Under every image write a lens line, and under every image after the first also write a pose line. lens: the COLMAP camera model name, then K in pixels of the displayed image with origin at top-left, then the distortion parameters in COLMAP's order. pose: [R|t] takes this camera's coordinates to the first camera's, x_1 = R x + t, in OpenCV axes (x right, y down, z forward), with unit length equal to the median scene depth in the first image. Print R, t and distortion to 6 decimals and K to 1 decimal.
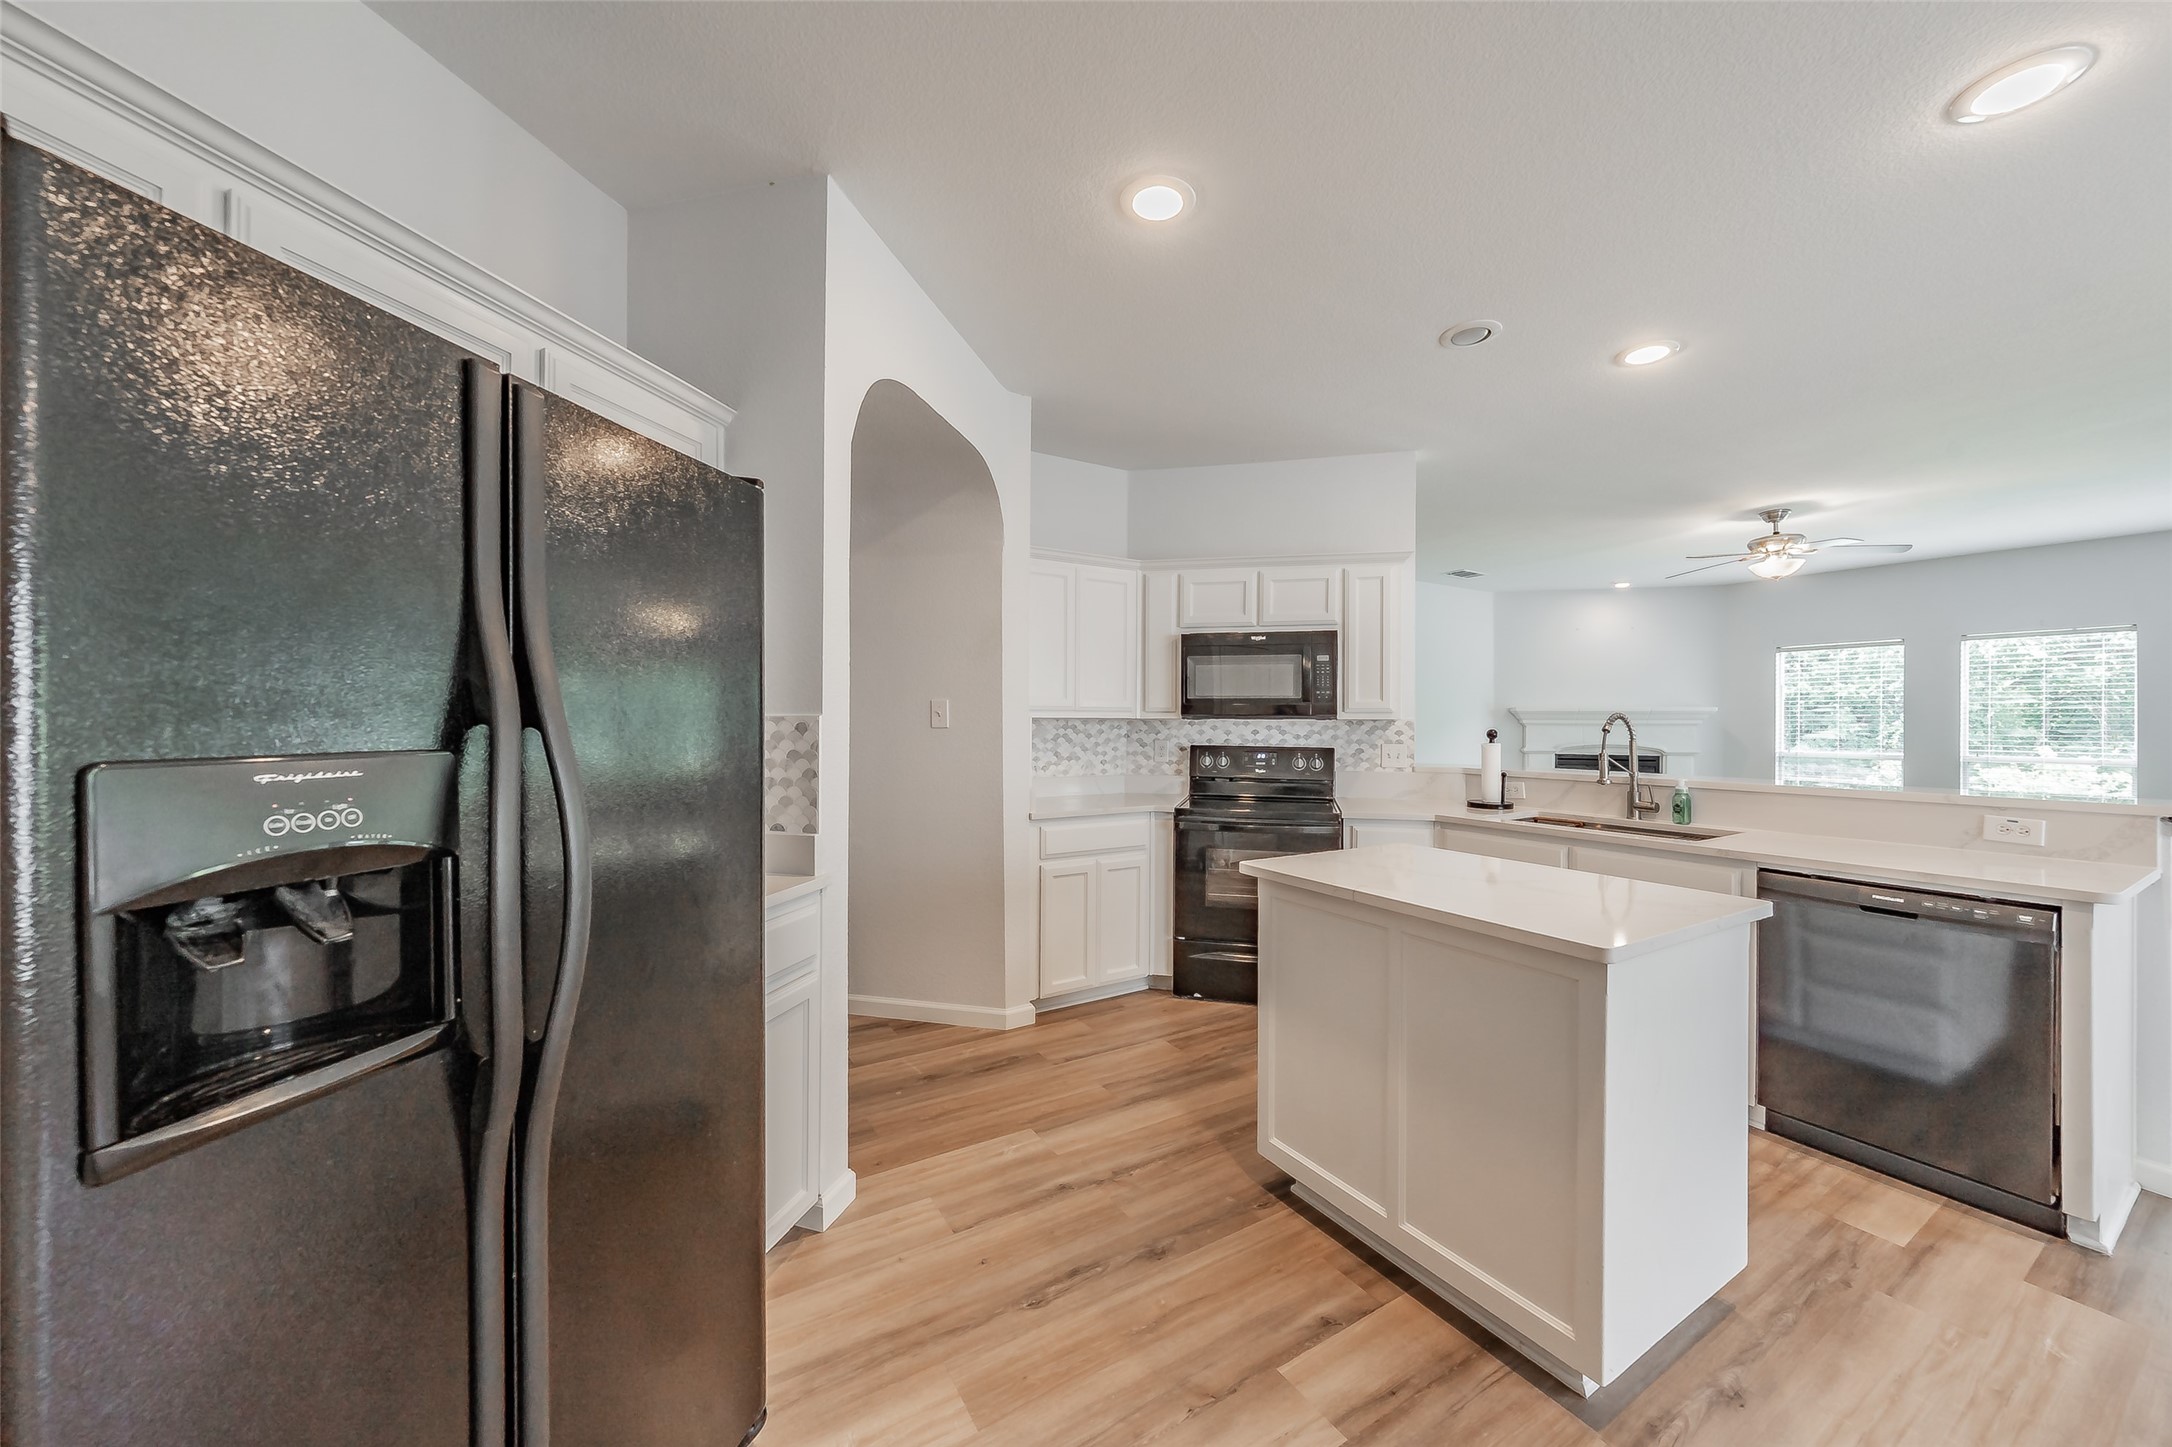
lens RADIAL K [[776.1, 0, 1095.0], [0, 776.1, 723.4], [0, 0, 1]] dist [-0.001658, -0.000133]
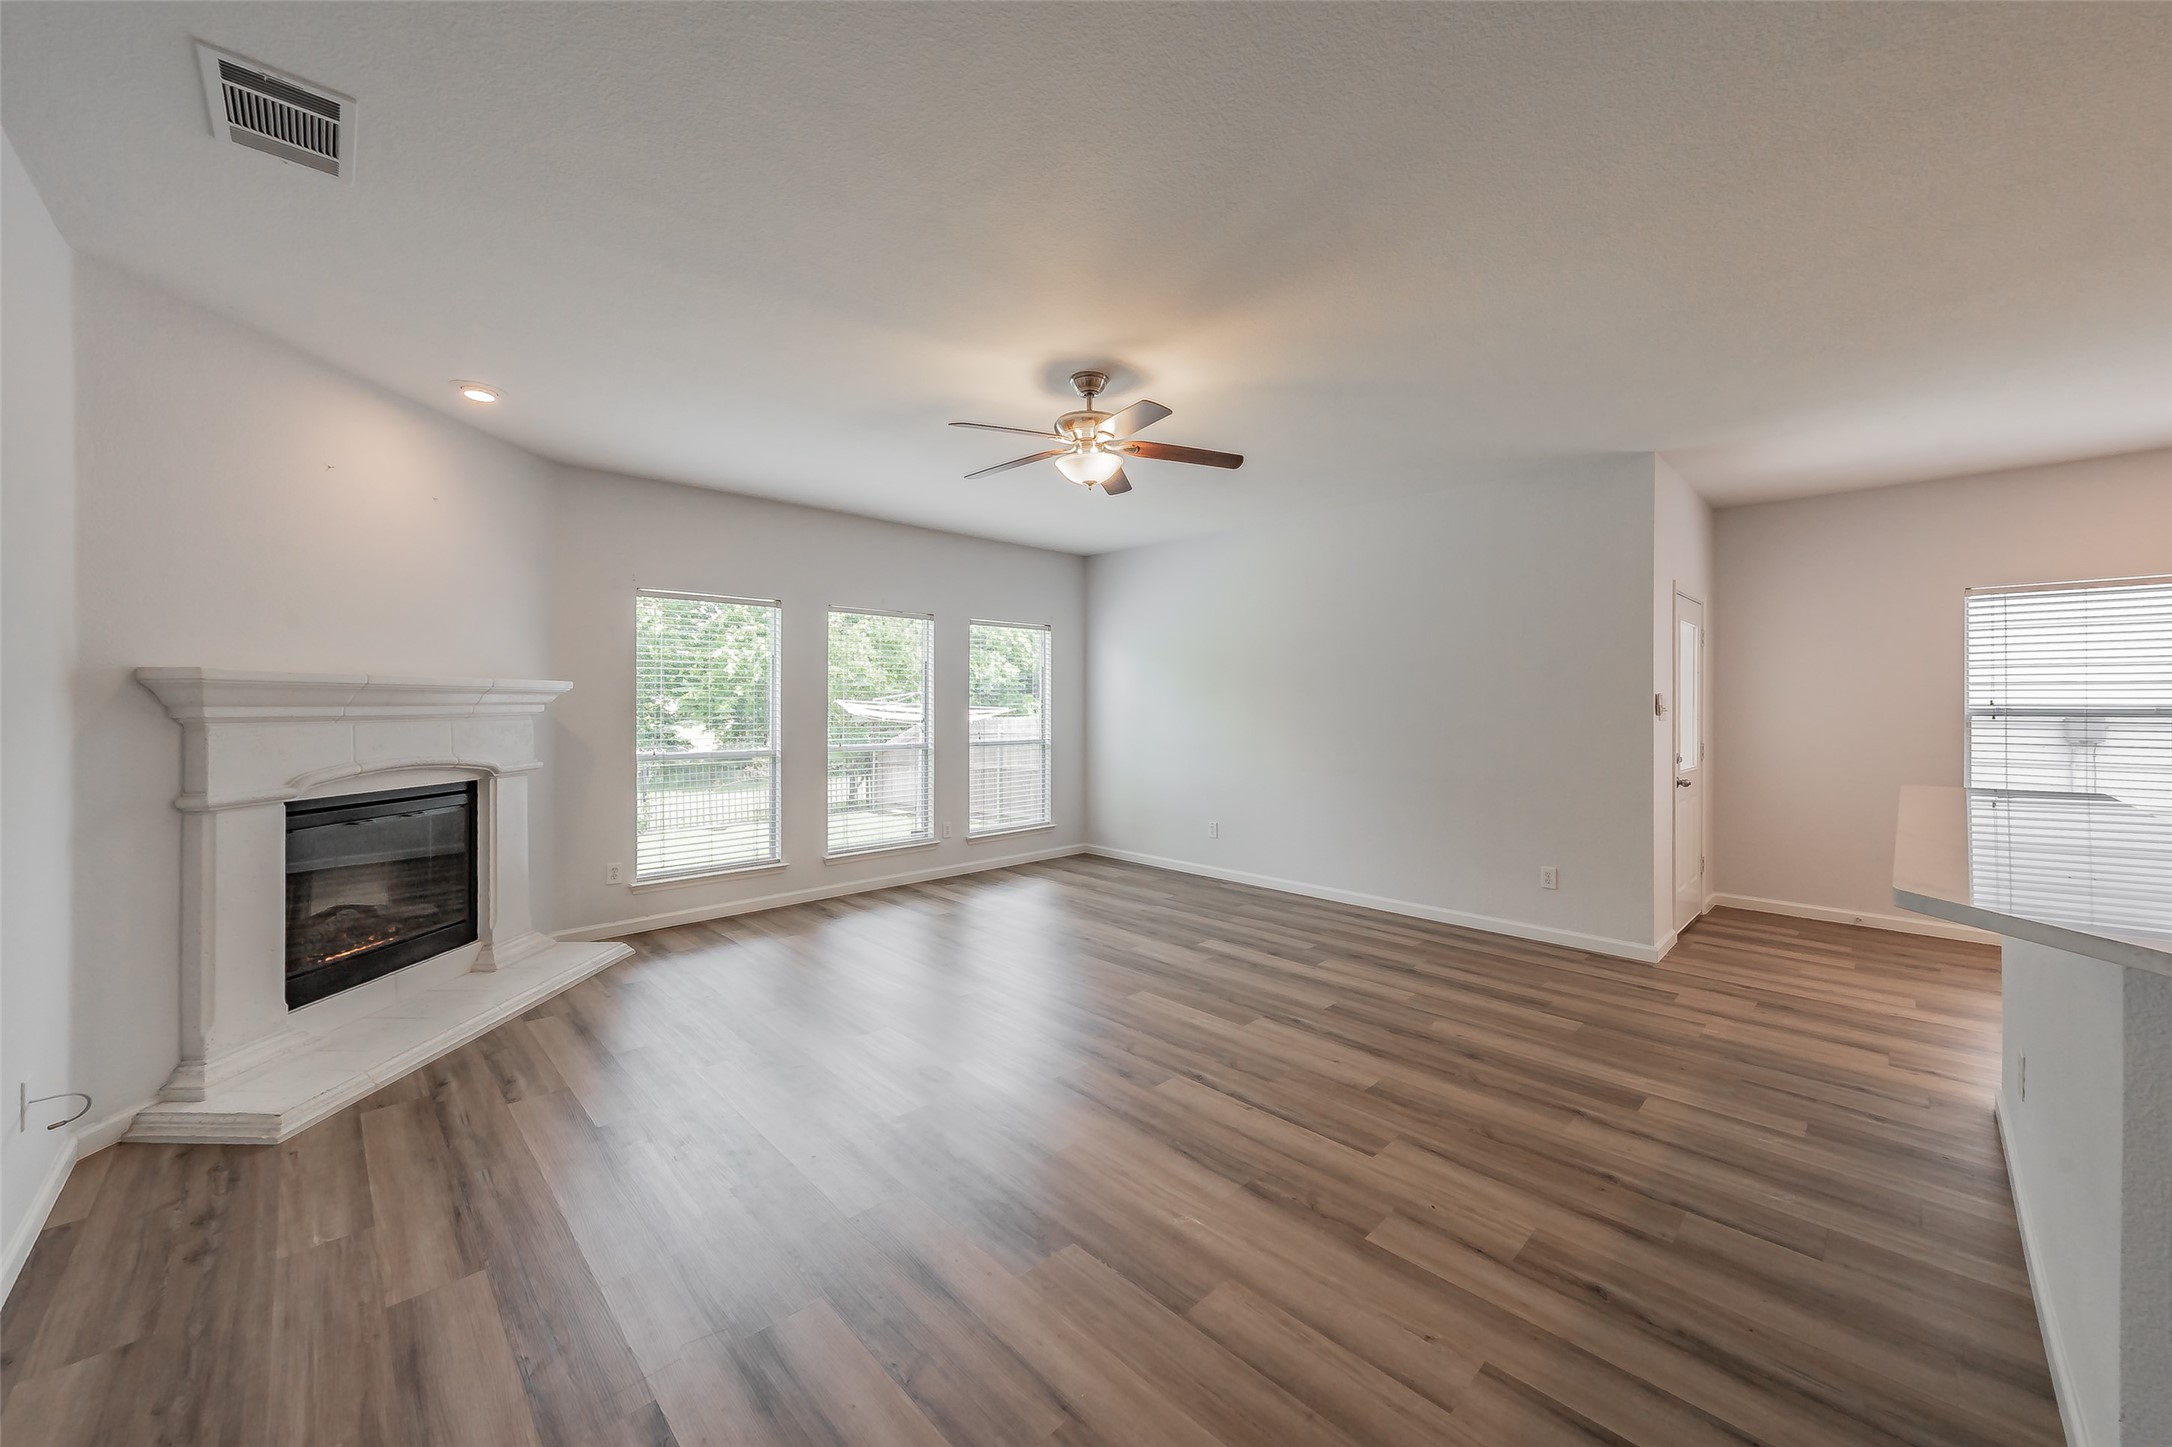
lens RADIAL K [[804.7, 0, 1086.0], [0, 804.7, 723.5], [0, 0, 1]] dist [-0.002028, -0.000063]
pose [[-0.221943, -0.029922, 0.974600, 0.304760], [-0.003147, 0.999546, 0.029971, -0.016046], [-0.975055, 0.003584, -0.221936, 1.465013]]
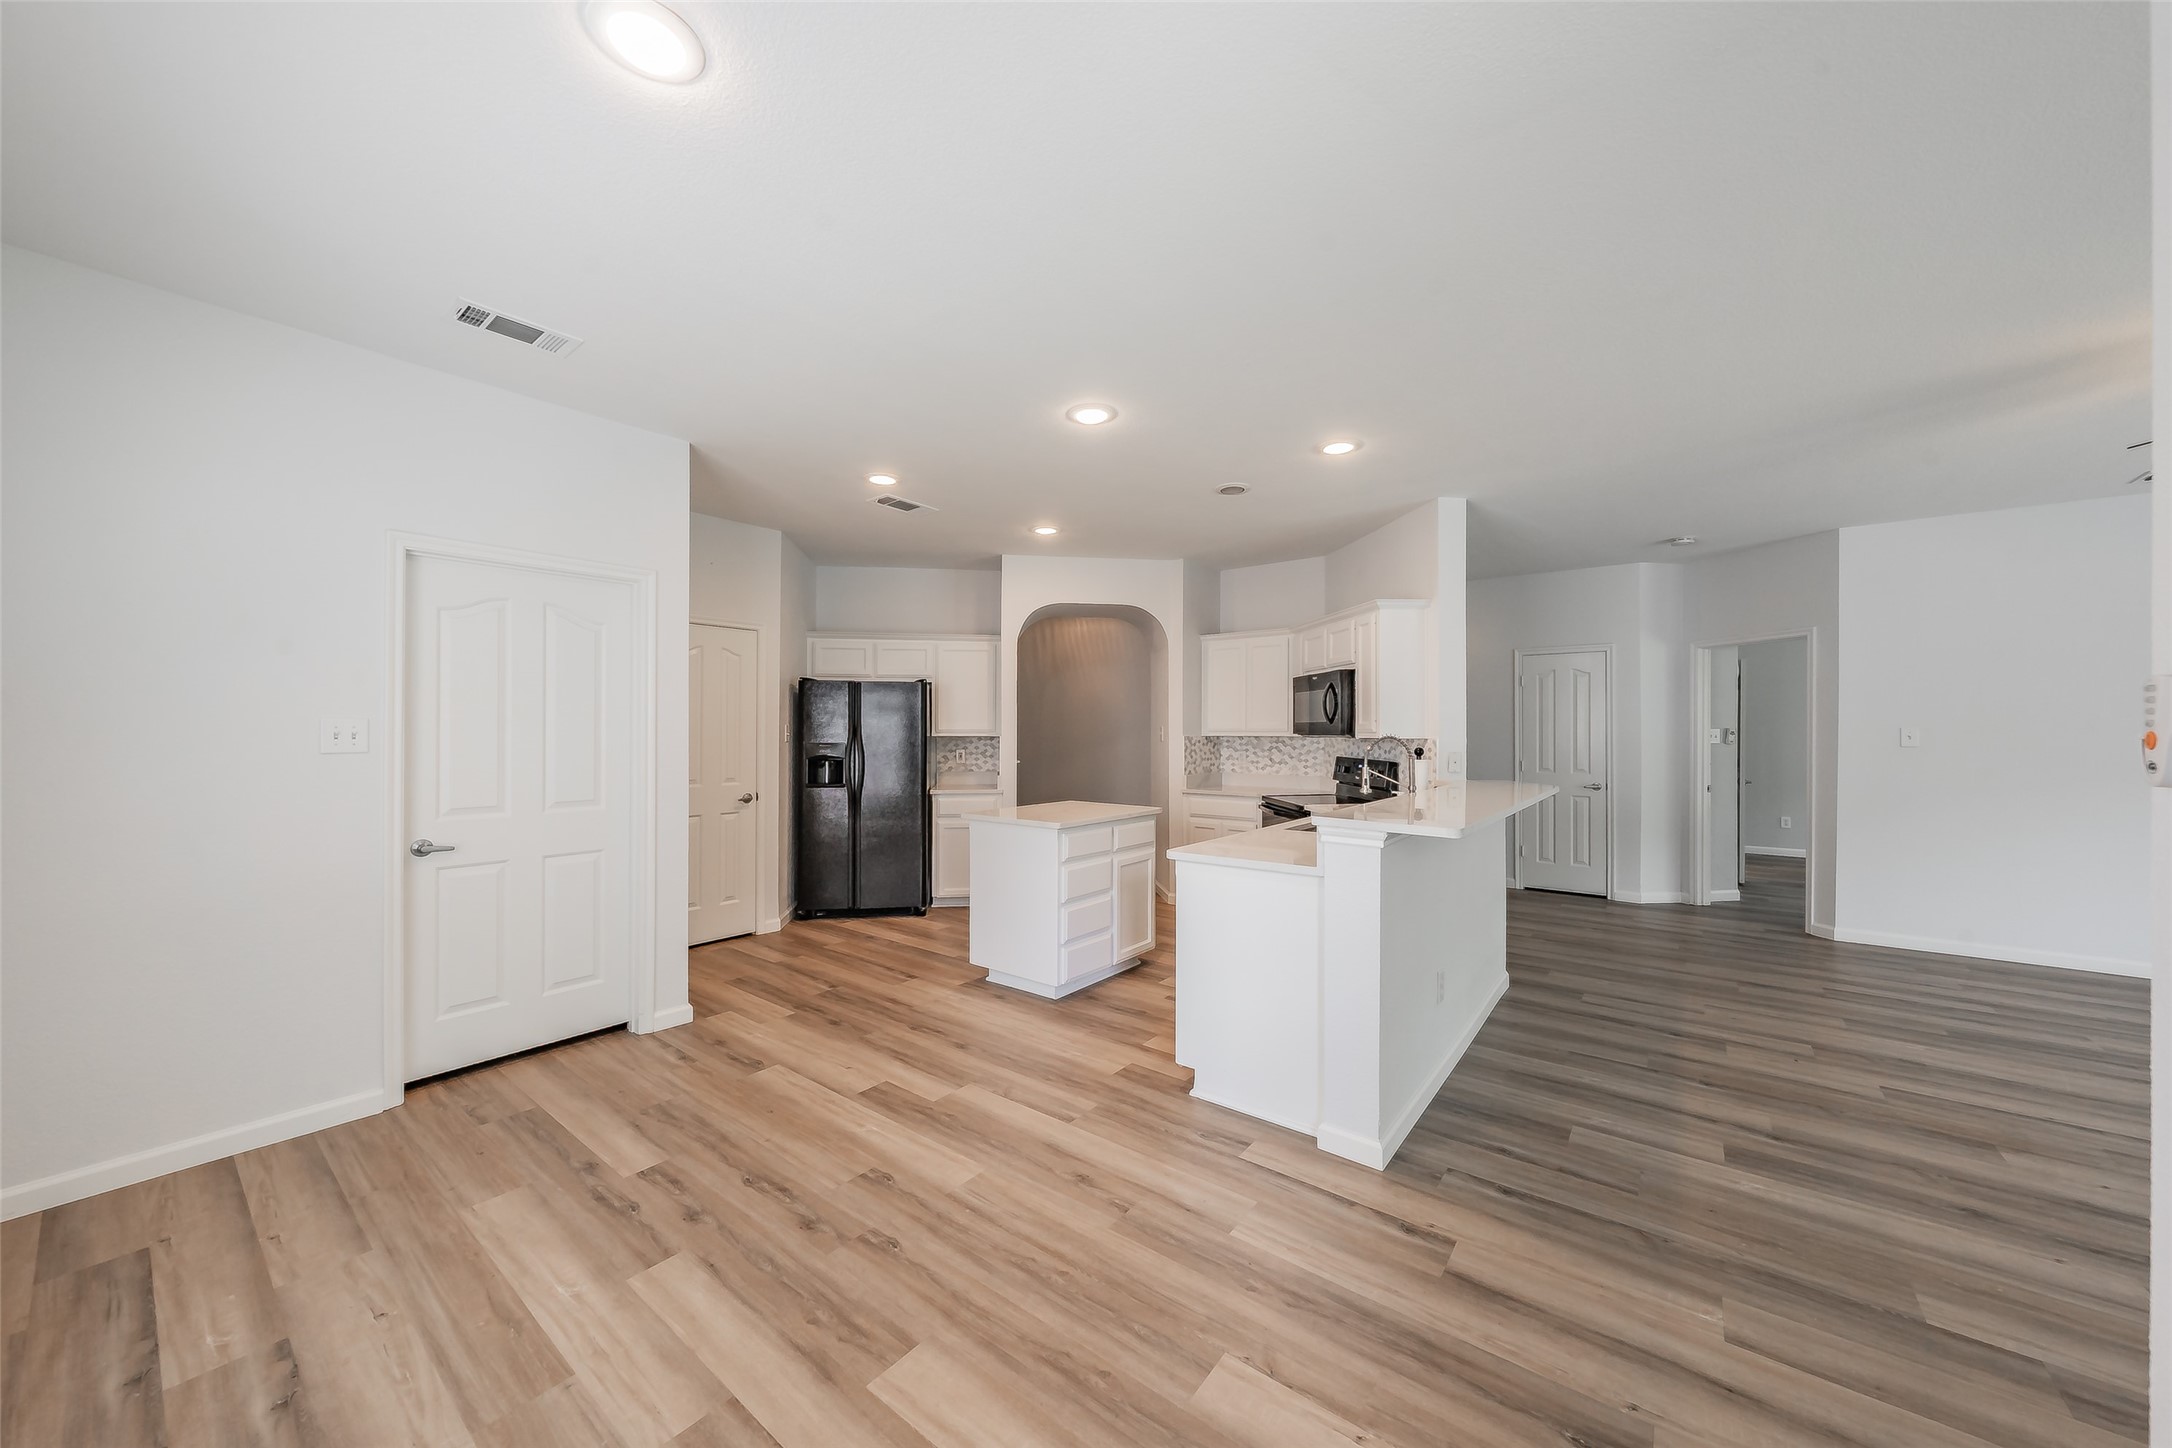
lens RADIAL K [[767.8, 0, 1076.2], [0, 767.8, 727.2], [0, 0, 1]] dist [-0.001909, -0.000219]
pose [[0.344792, -0.006833, -0.938654, 1.272804], [-0.002074, 0.999966, -0.008041, -0.011452], [0.938677, 0.004719, 0.344766, 0.126553]]
